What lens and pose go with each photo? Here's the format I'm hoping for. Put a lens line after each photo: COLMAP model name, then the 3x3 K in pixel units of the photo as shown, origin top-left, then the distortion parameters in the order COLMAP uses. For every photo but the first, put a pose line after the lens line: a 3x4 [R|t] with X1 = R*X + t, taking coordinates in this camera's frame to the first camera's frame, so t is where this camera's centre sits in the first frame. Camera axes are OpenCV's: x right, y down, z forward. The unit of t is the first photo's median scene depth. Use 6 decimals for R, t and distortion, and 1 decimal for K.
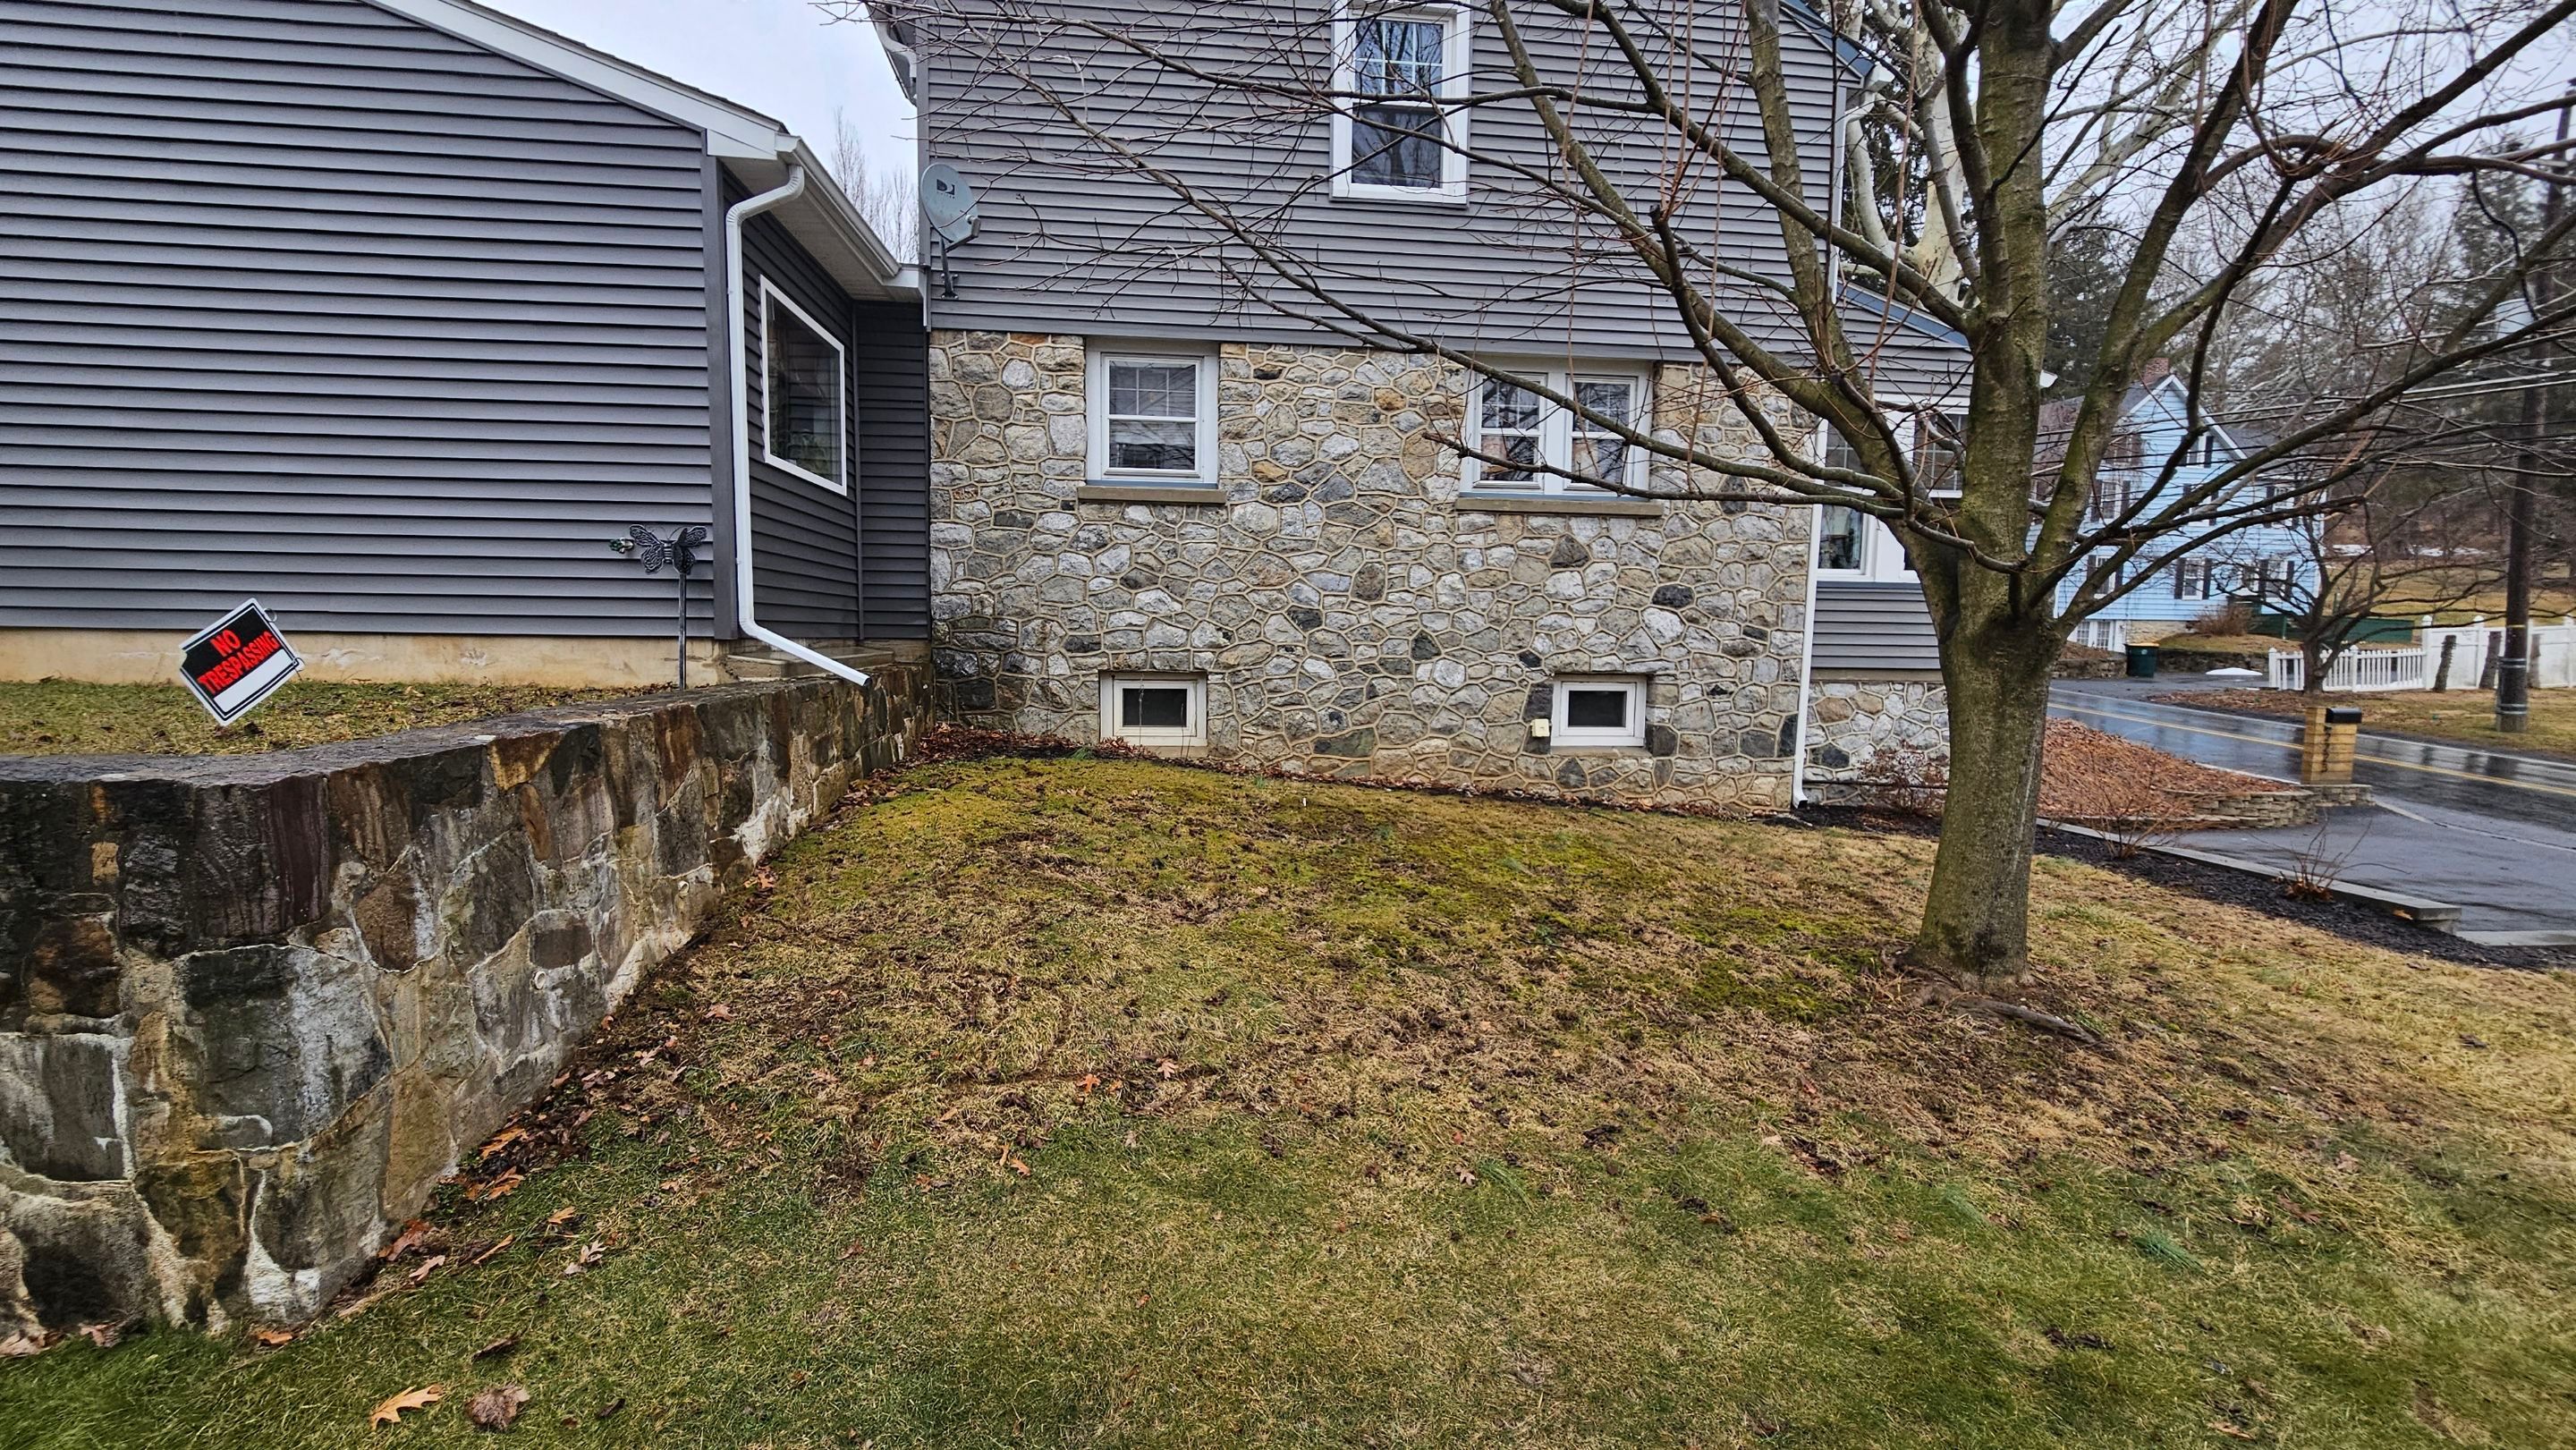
lens RADIAL K [[1059.0, 0, 1281.4], [0, 1059.0, 720.3], [0, 0, 1]] dist [0.000342, -0.001235]
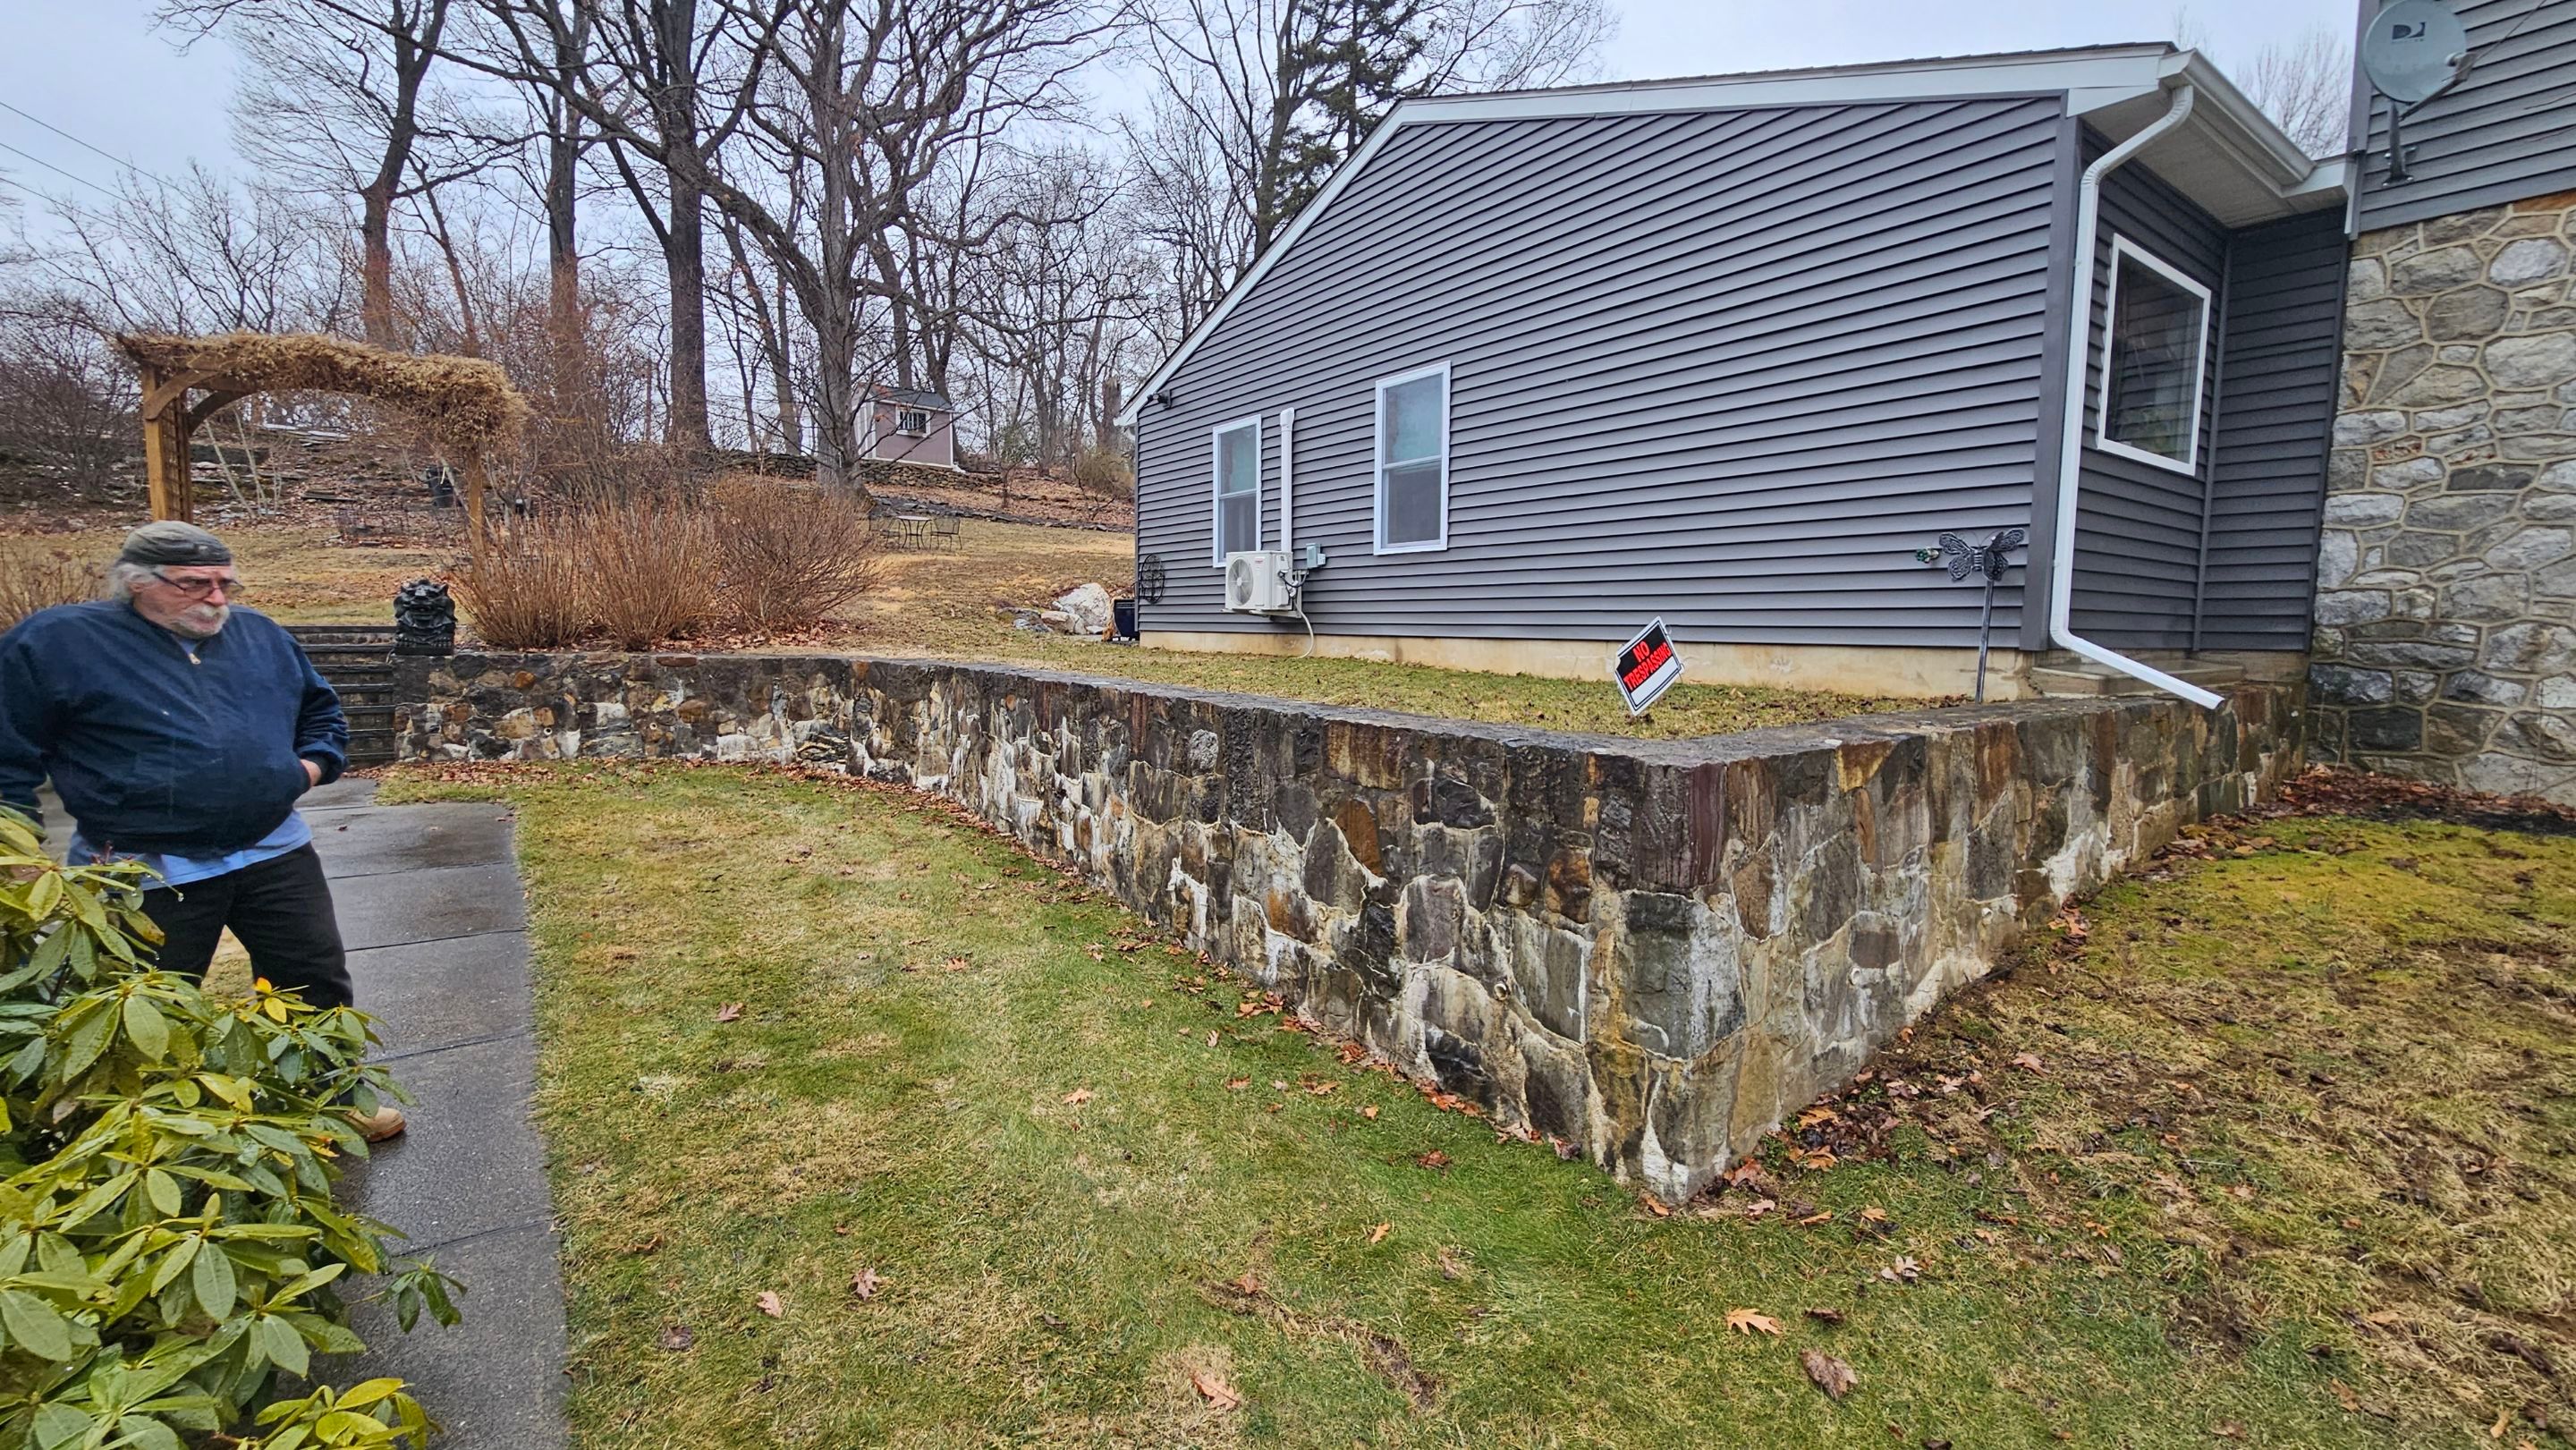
lens RADIAL K [[1059.0, 0, 1279.3], [0, 1059.0, 723.6], [0, 0, 1]] dist [0.000342, -0.001235]
pose [[0.491416, 0.069689, -0.868132, -0.047907], [-0.072937, 0.996585, 0.038713, -0.001414], [0.867865, 0.044295, 0.494821, -0.013349]]
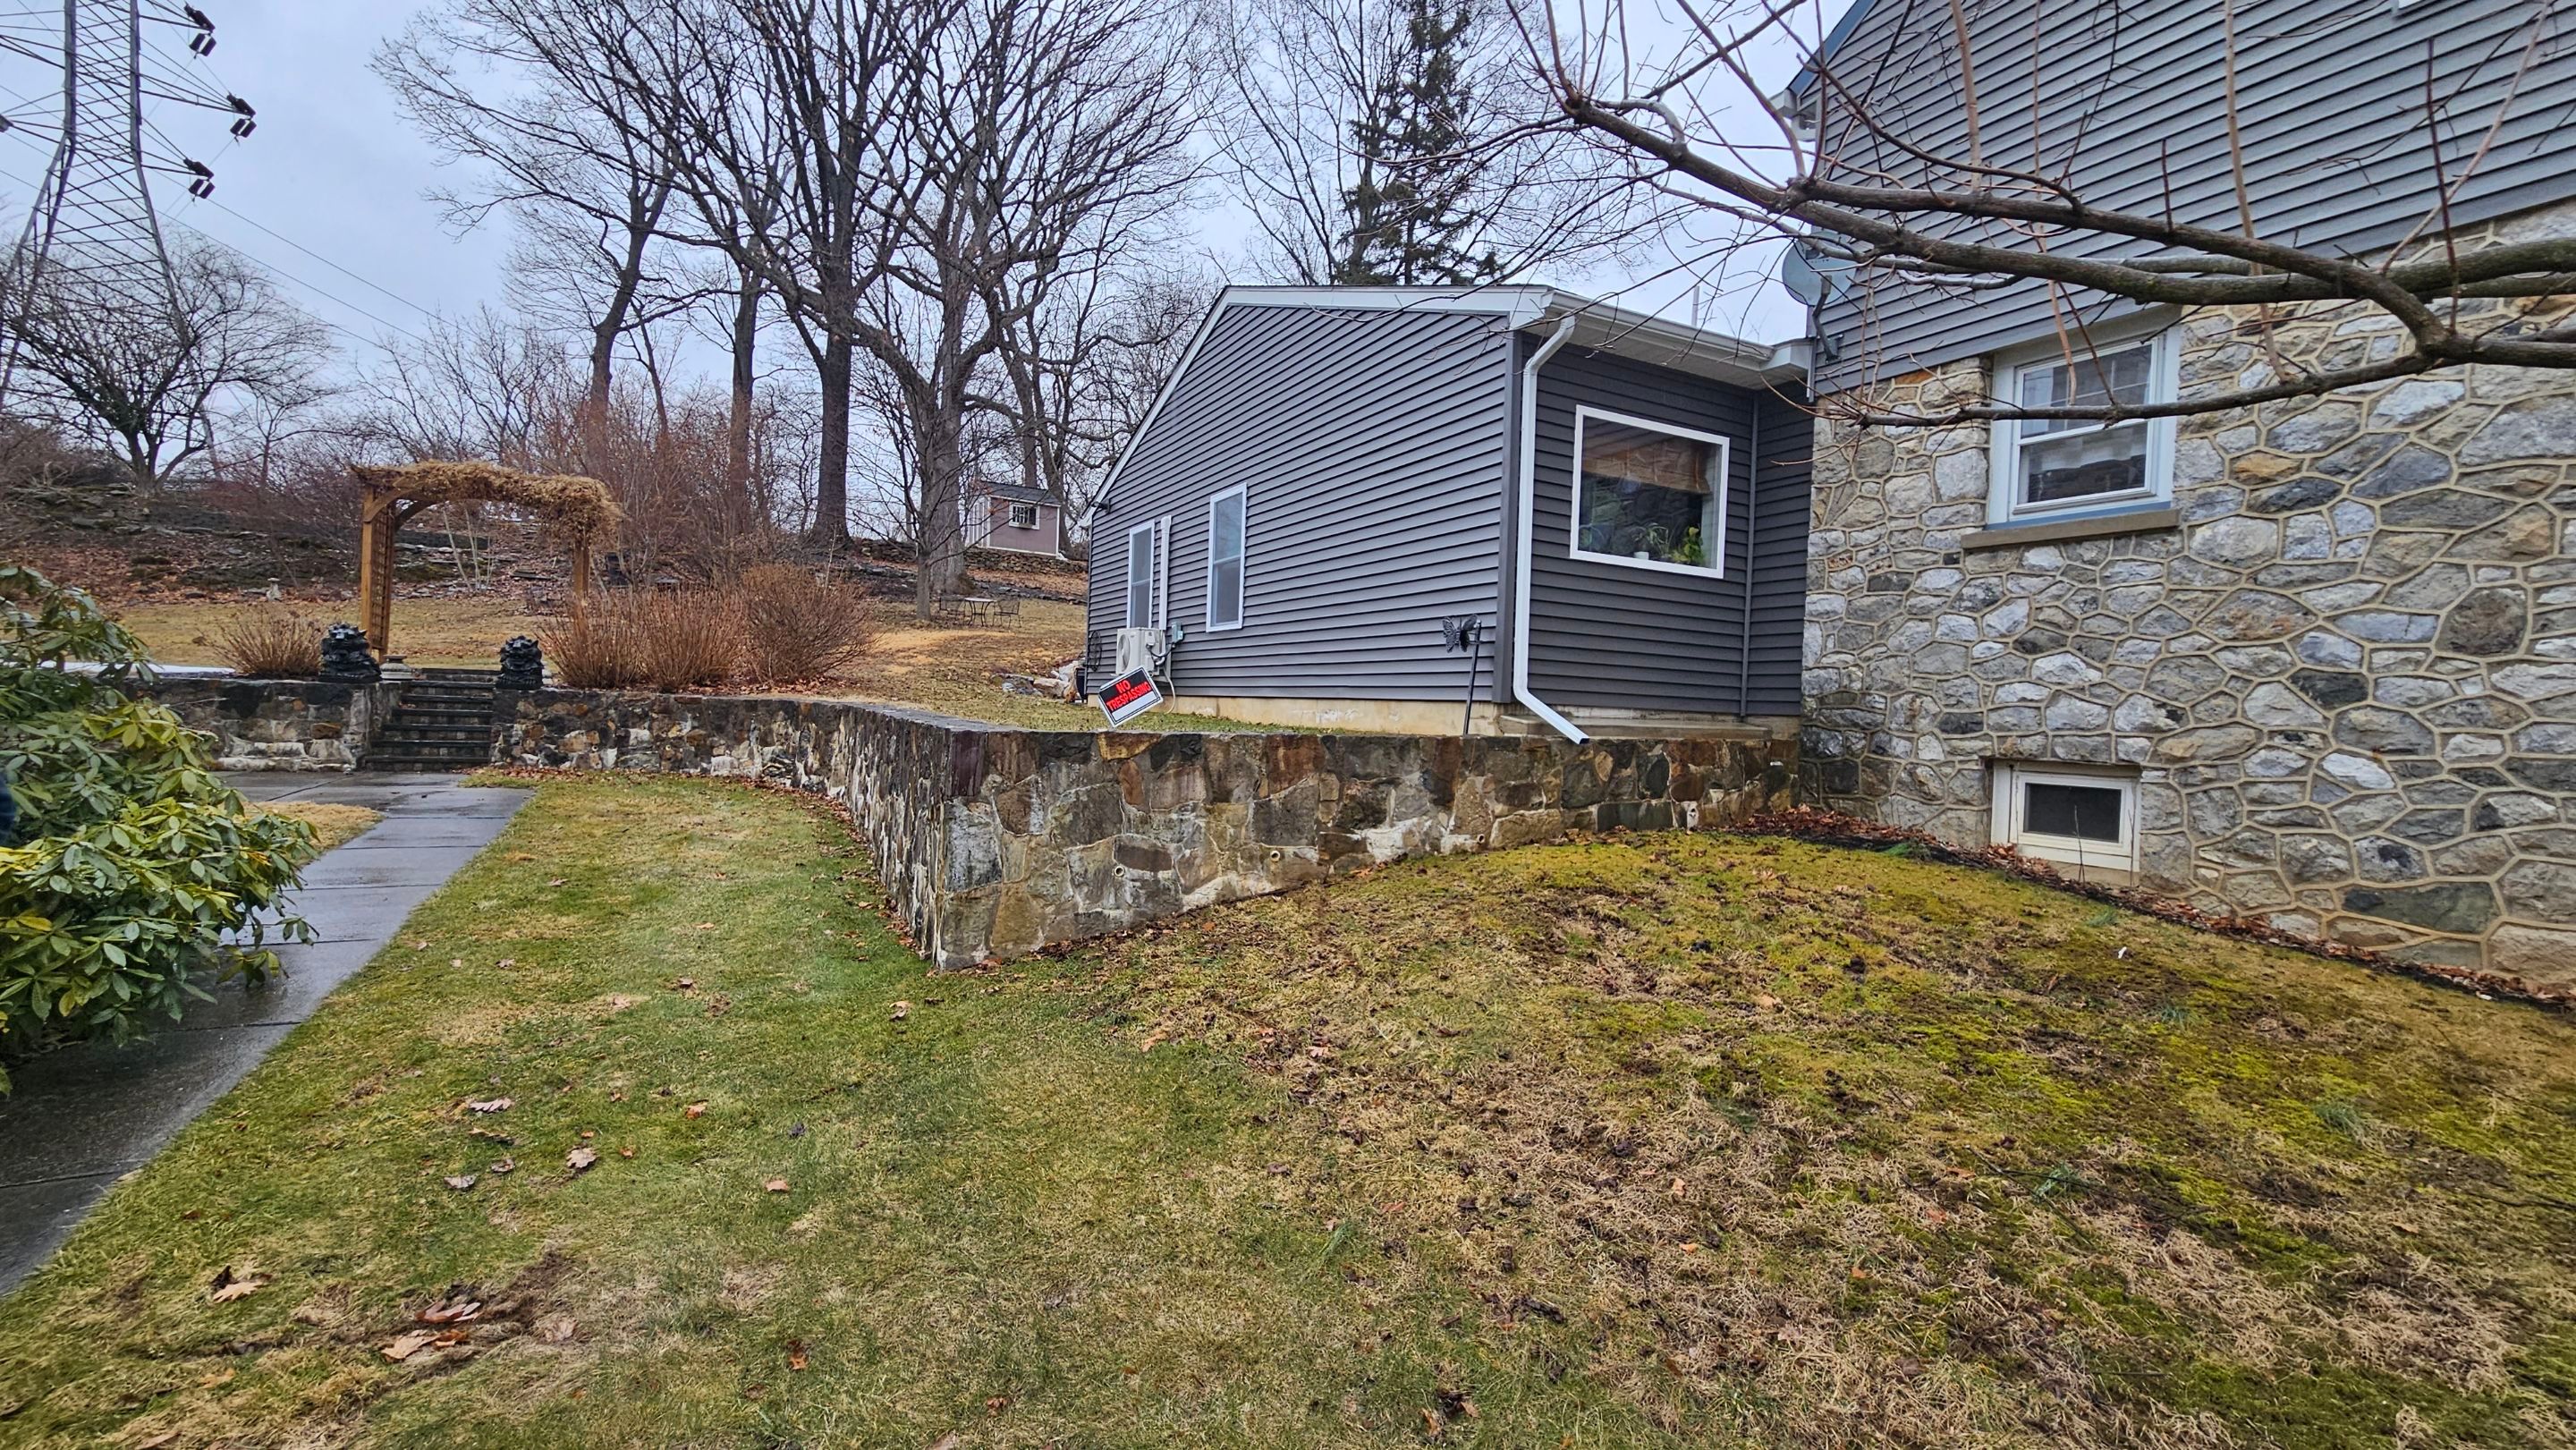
lens RADIAL K [[1059.0, 0, 1277.9], [0, 1059.0, 724.3], [0, 0, 1]] dist [0.000342, -0.001235]
pose [[0.367378, 0.013170, -0.929978, 0.558817], [-0.108462, 0.993684, -0.028774, 0.013735], [0.923726, 0.111438, 0.366486, 0.311610]]
